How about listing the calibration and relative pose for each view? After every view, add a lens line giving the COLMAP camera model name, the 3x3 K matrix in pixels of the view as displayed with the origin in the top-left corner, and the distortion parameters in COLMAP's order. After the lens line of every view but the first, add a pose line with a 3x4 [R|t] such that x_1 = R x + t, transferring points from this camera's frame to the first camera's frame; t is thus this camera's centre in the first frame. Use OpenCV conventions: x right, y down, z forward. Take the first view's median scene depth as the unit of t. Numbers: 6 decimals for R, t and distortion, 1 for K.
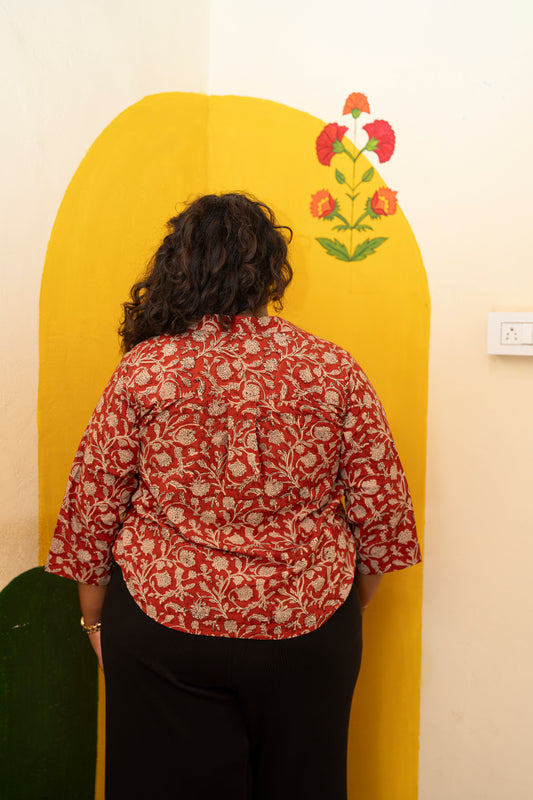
lens RADIAL K [[1109.2, 0, 269.2], [0, 1109.2, 401.4], [0, 0, 1]] dist [0.084603, 0.000000]
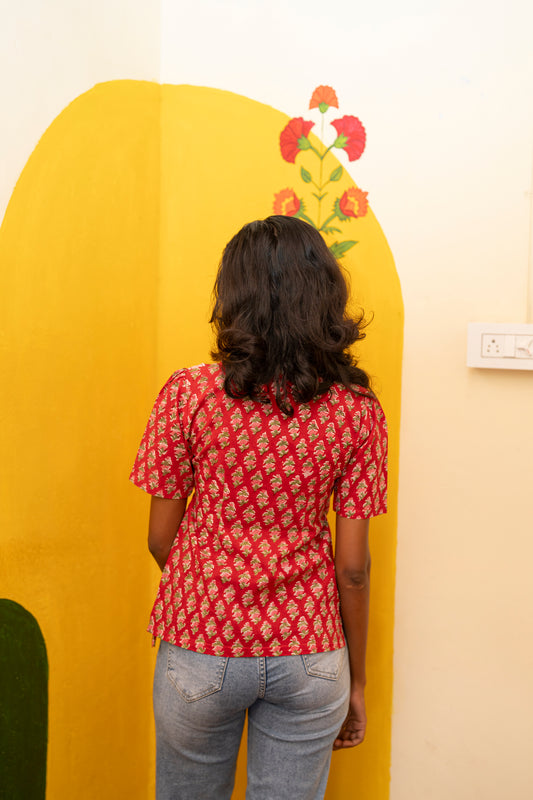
lens RADIAL K [[1109.2, 0, 270.3], [0, 1109.2, 402.1], [0, 0, 1]] dist [0.084603, 0.000000]
pose [[0.995624, -0.002858, 0.093401, -0.055128], [0.001430, 0.999881, 0.015352, -0.025170], [-0.093434, -0.015152, 0.995510, 0.066583]]
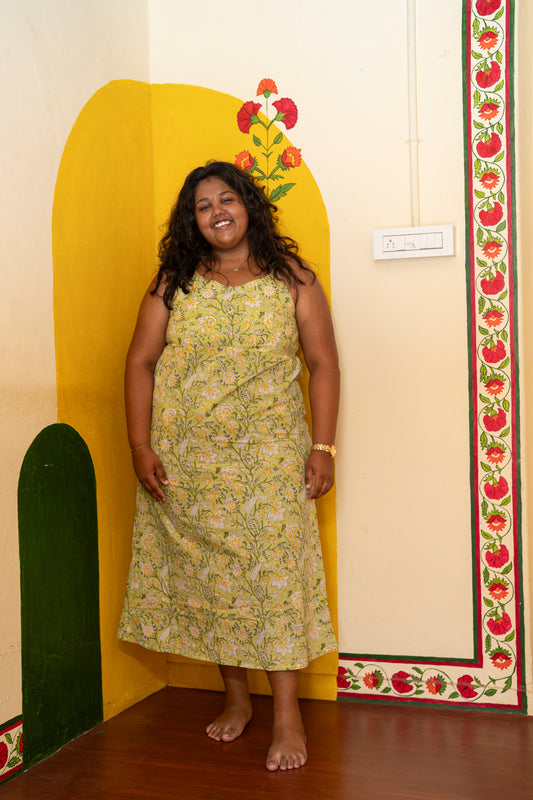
lens RADIAL K [[1109.2, 0, 268.5], [0, 1109.2, 396.6], [0, 0, 1]] dist [0.084603, 0.000000]
pose [[0.987440, -0.044007, 0.151744, -0.143136], [0.050945, 0.997812, -0.042143, 0.167558], [-0.149558, 0.049345, 0.987521, -0.325173]]
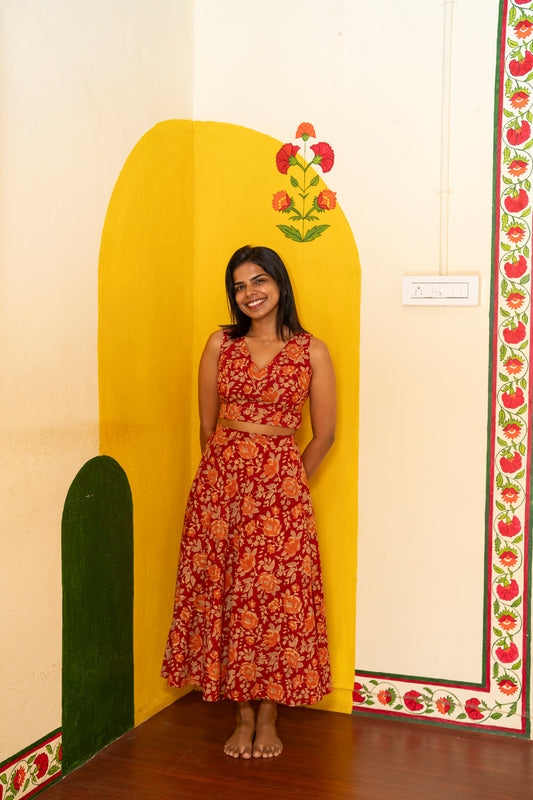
lens RADIAL K [[1109.2, 0, 270.3], [0, 1109.2, 402.2], [0, 0, 1]] dist [0.084603, 0.000000]
pose [[0.991685, -0.019944, 0.127134, -0.153107], [0.018371, 0.999740, 0.013534, 0.058119], [-0.127371, -0.011085, 0.991793, -0.400704]]
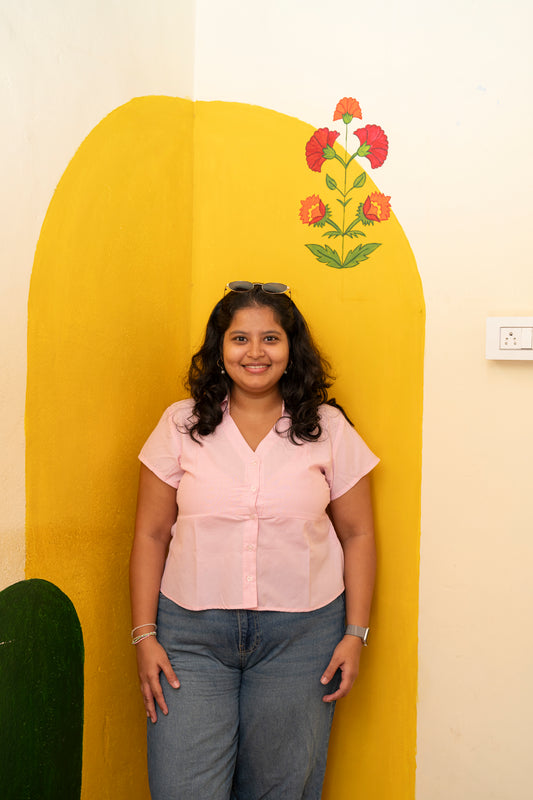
lens RADIAL K [[1109.2, 0, 269.6], [0, 1109.2, 401.8], [0, 0, 1]] dist [0.084603, 0.000000]
pose [[0.998507, -0.000871, 0.054617, -0.045103], [0.002764, 0.999397, -0.034600, 0.026376], [-0.054553, 0.034699, 0.997908, 0.027777]]
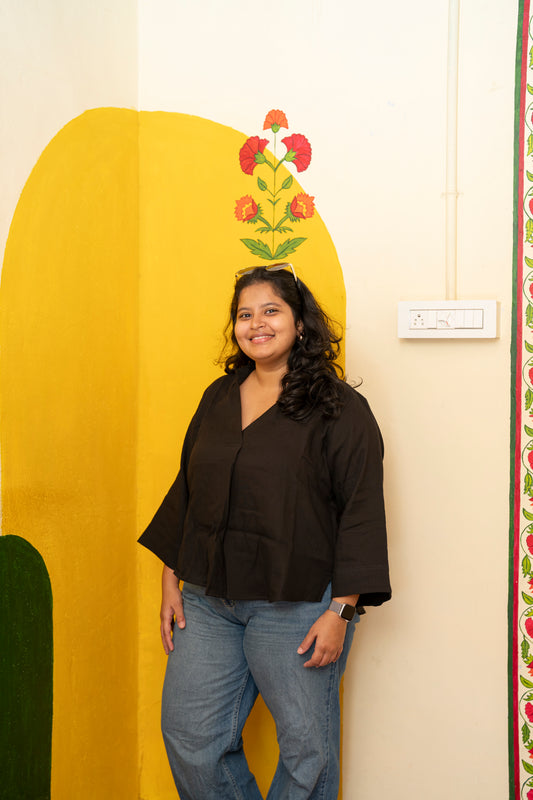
lens RADIAL K [[1109.2, 0, 264.4], [0, 1109.2, 400.5], [0, 0, 1]] dist [0.084603, 0.000000]
pose [[0.993442, -0.018479, 0.112838, -0.065144], [0.020966, 0.999562, -0.020897, 0.039461], [-0.112402, 0.023126, 0.993394, -0.107843]]
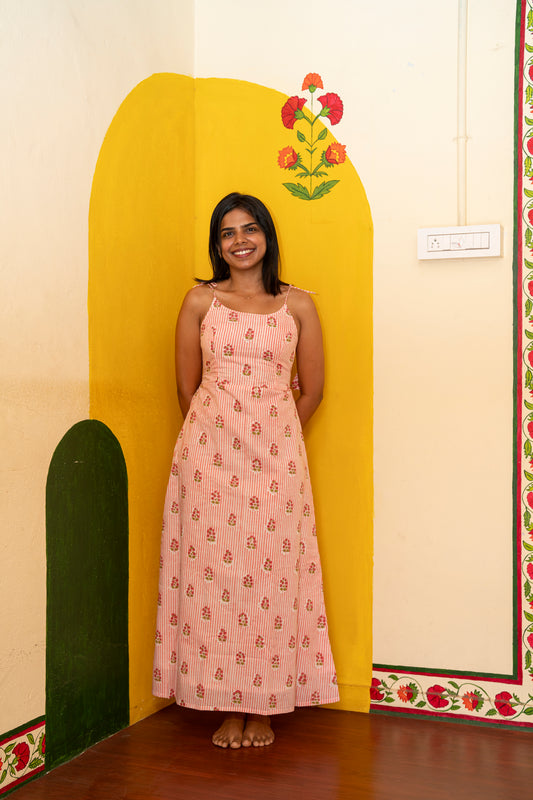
lens RADIAL K [[1109.2, 0, 268.5], [0, 1109.2, 396.1], [0, 0, 1]] dist [0.084603, 0.000000]
pose [[0.994163, -0.019826, 0.106055, -0.122578], [0.025389, 0.998357, -0.051366, 0.174775], [-0.104862, 0.053759, 0.993033, -0.295774]]
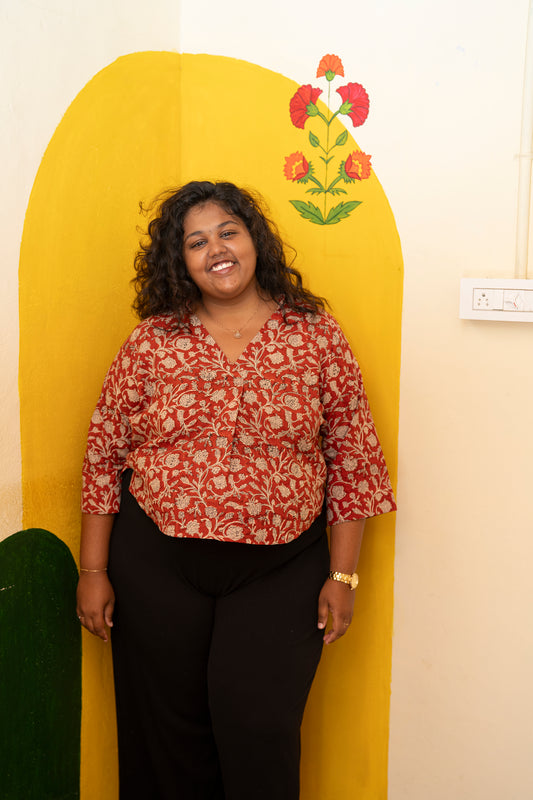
lens RADIAL K [[1109.2, 0, 269.6], [0, 1109.2, 402.2], [0, 0, 1]] dist [0.084603, 0.000000]
pose [[0.999130, -0.007470, 0.041027, -0.019821], [0.004750, 0.997808, 0.066004, -0.032036], [-0.041430, -0.065751, 0.996976, -0.018212]]
